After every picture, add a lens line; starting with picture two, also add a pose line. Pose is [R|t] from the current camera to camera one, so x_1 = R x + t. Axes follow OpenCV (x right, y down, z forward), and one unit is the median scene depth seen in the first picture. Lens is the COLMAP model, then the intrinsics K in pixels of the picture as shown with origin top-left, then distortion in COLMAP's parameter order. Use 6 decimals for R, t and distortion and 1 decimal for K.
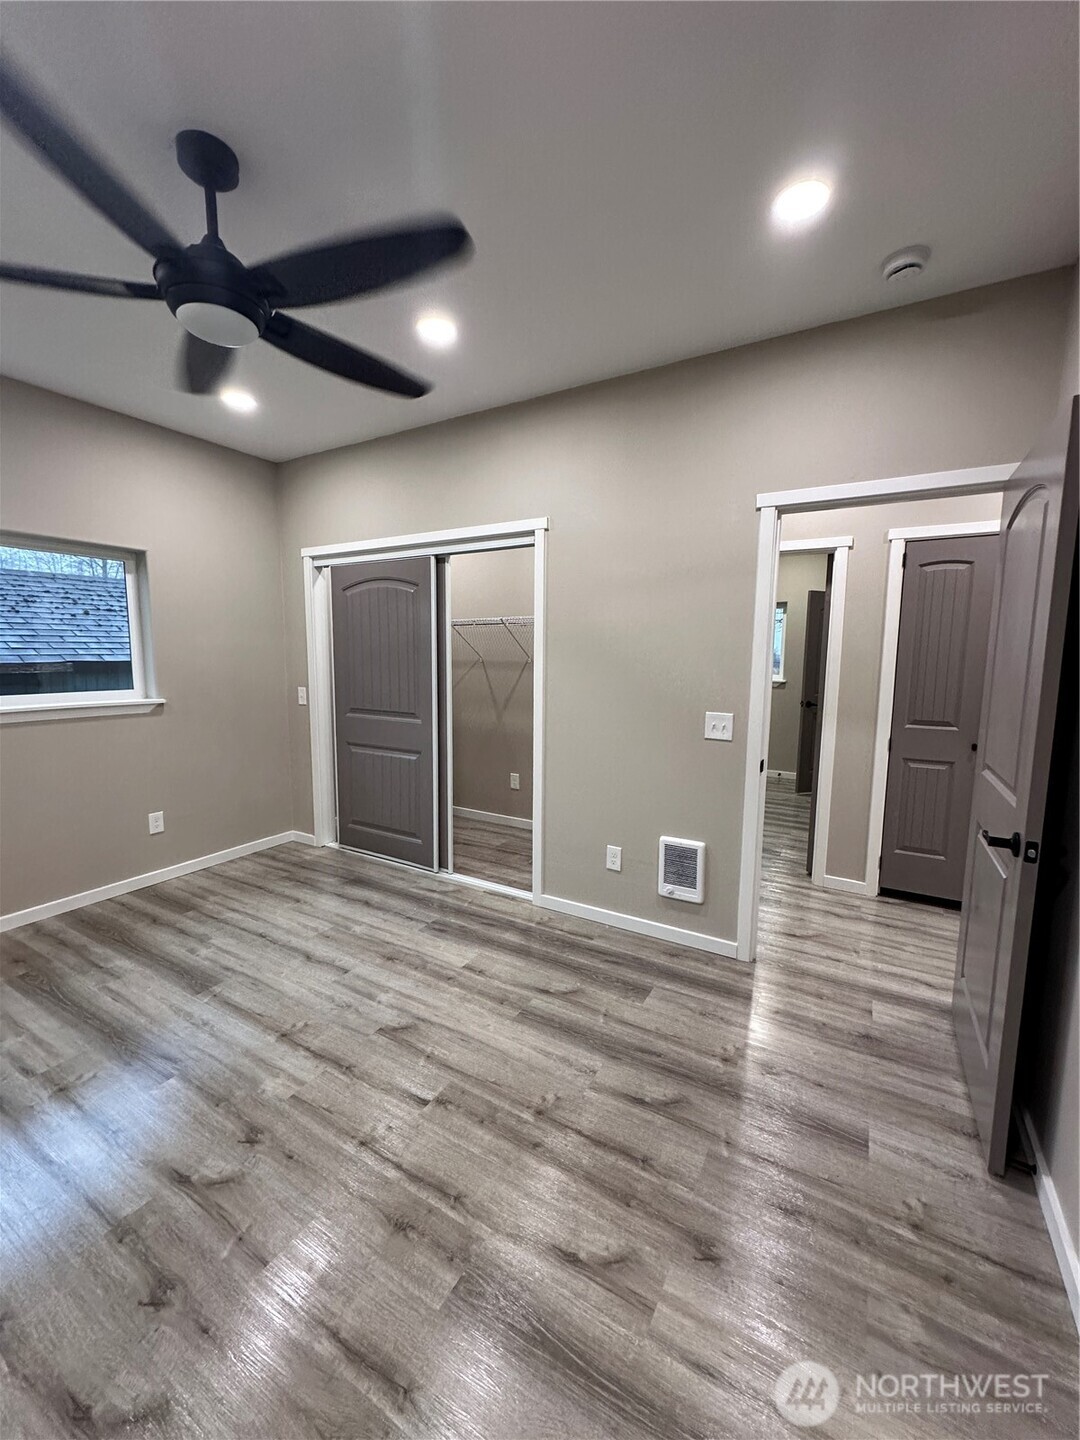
lens RADIAL K [[569.3, 0, 540.4], [0, 569.3, 719.9], [0, 0, 1]] dist [-0.003210, 0.000194]
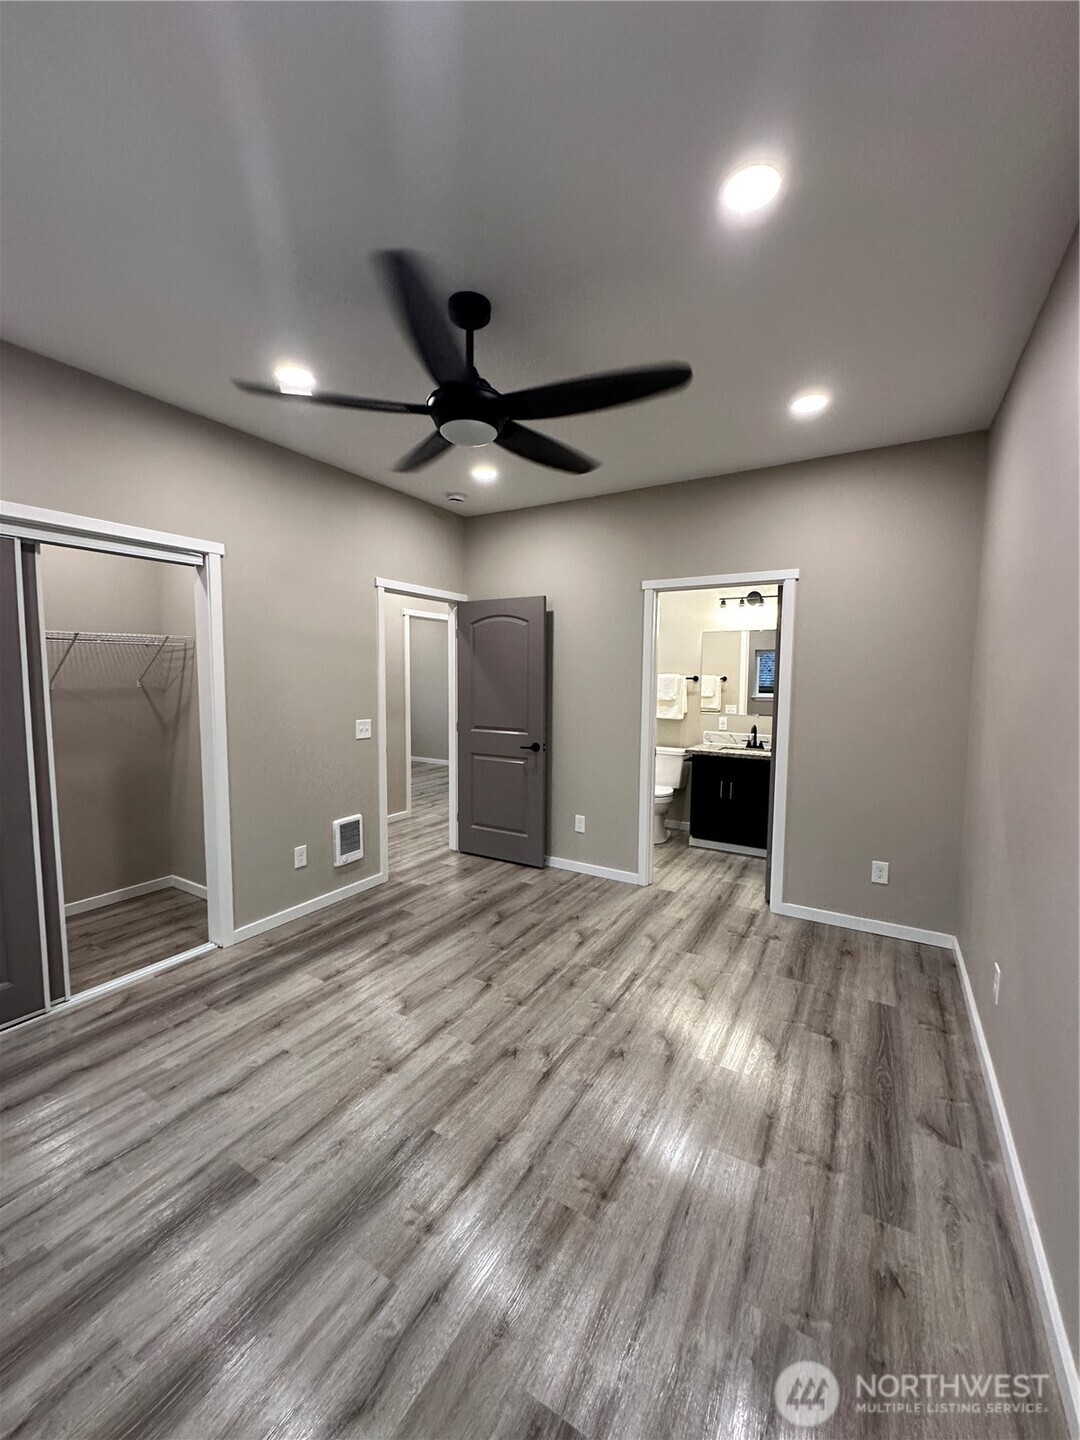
lens RADIAL K [[569.3, 0, 540.4], [0, 569.3, 719.9], [0, 0, 1]] dist [-0.003210, 0.000194]
pose [[0.012916, -0.090206, 0.995839, -1.069178], [0.110639, 0.989936, 0.088236, -0.086052], [-0.993777, 0.109039, 0.022767, 0.498240]]
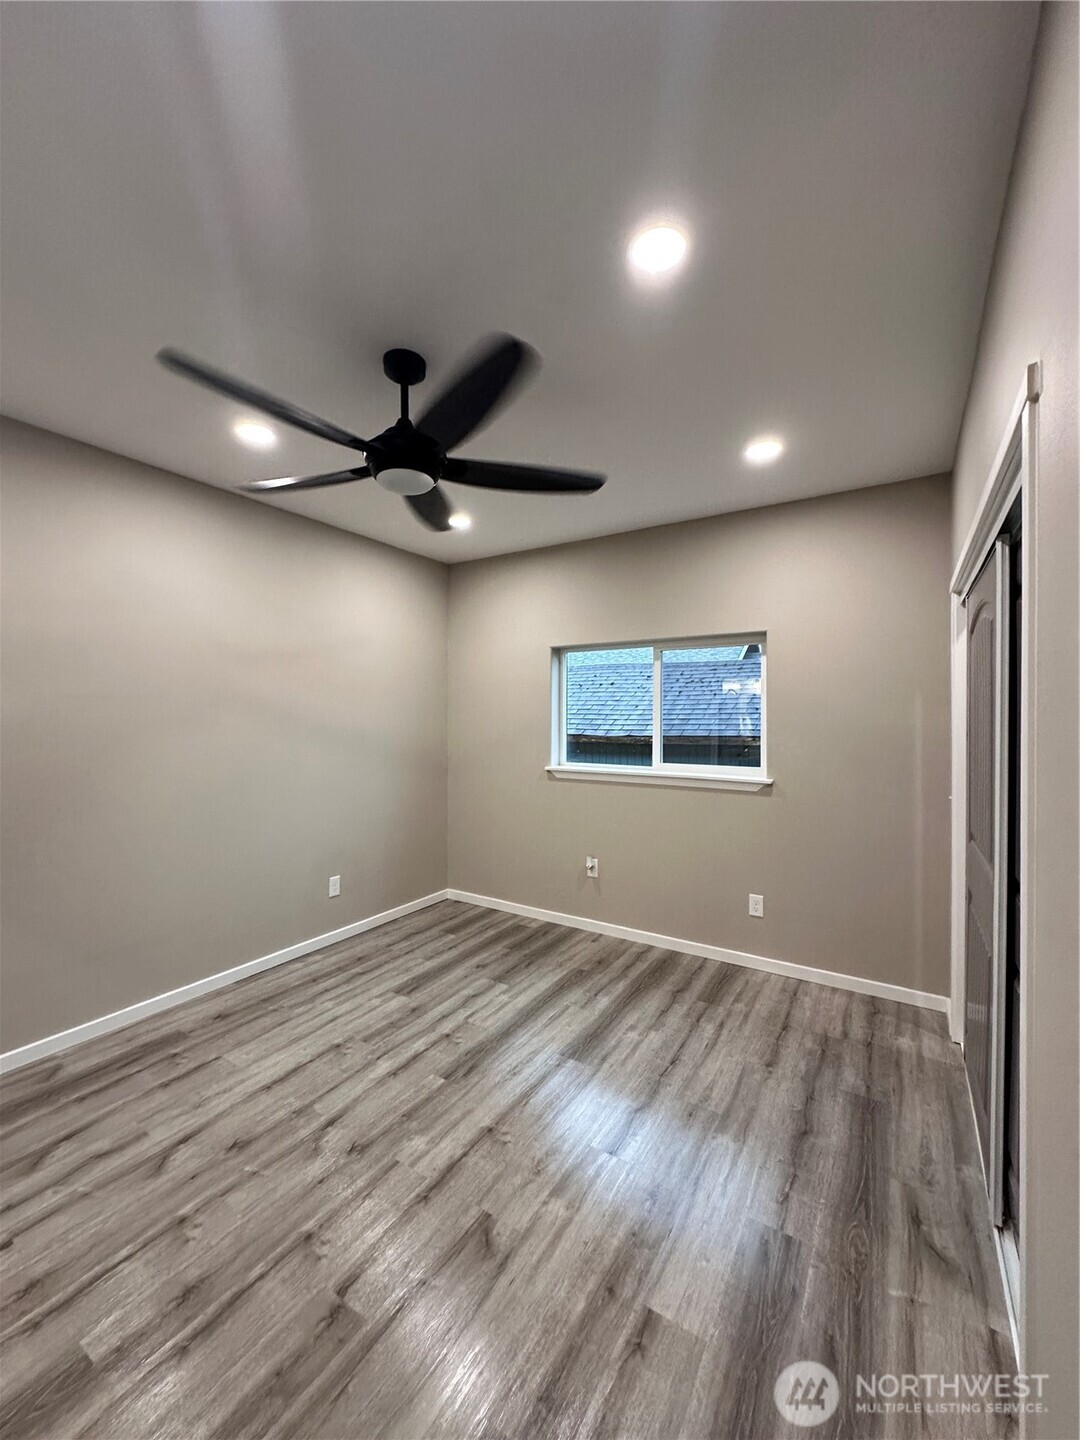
lens RADIAL K [[569.3, 0, 540.4], [0, 569.3, 719.9], [0, 0, 1]] dist [-0.003210, 0.000194]
pose [[-0.037950, -0.005459, -0.999265, 0.394477], [-0.122199, 0.992505, -0.000781, -0.111610], [0.991780, 0.122080, -0.038332, 0.799159]]
